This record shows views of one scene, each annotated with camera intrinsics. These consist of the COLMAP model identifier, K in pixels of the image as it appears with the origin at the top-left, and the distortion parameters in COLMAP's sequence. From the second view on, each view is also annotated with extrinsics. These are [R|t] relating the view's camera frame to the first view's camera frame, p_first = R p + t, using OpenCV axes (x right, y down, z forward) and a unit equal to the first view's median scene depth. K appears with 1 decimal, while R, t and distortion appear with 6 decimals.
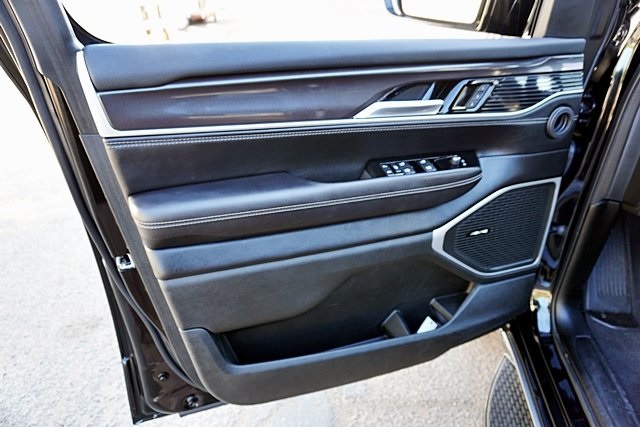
lens RADIAL K [[431.9, 0, 320.0], [0, 431.9, 213.5], [0, 0, 1]] dist [-0.048218, 0.036480]
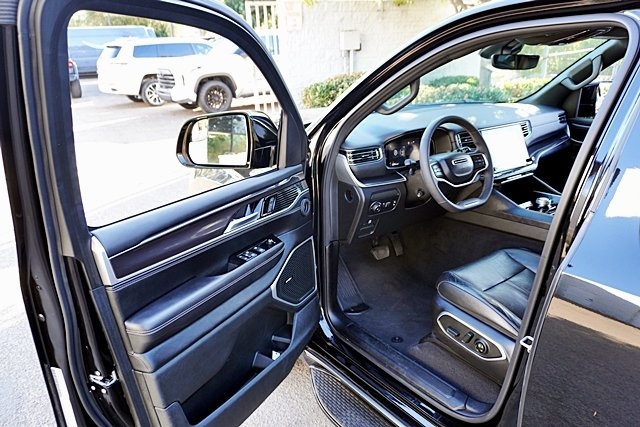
lens RADIAL K [[474.0, 0, 320.0], [0, 474.0, 213.5], [0, 0, 1]] dist [0.001385, 0.000384]
pose [[0.721959, -0.232903, 0.651560, -0.763167], [0.369816, 0.925752, -0.078859, -0.005034], [-0.584817, 0.297890, 0.754487, -0.599295]]
